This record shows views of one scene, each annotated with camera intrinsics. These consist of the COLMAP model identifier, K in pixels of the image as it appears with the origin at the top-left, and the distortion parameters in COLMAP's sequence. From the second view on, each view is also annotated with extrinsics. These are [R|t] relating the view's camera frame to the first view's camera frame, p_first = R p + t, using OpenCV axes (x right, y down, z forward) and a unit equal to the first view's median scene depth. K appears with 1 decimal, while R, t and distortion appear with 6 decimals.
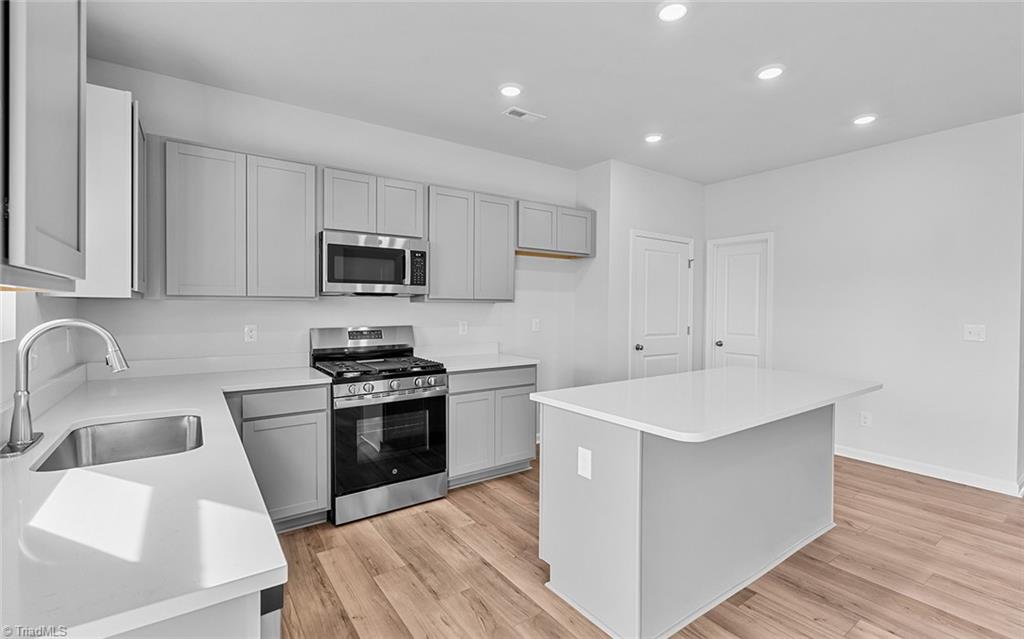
lens RADIAL K [[461.0, 0, 512.0], [0, 461.0, 319.5], [0, 0, 1]] dist [0.001080, 0.000561]
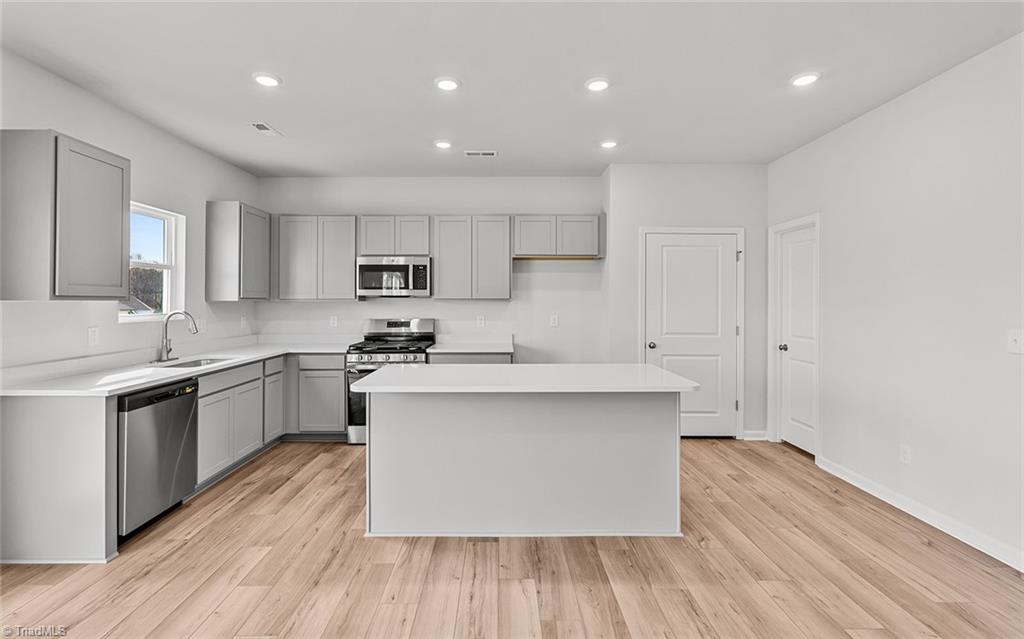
lens RADIAL K [[467.9, 0, 512.1], [0, 467.9, 311.6], [0, 0, 1]] dist [0.001196, 0.000048]
pose [[0.813955, 0.006673, -0.580889, 0.858661], [-0.014076, 0.999867, -0.008237, 0.000436], [0.580757, 0.014881, 0.813941, 0.011986]]
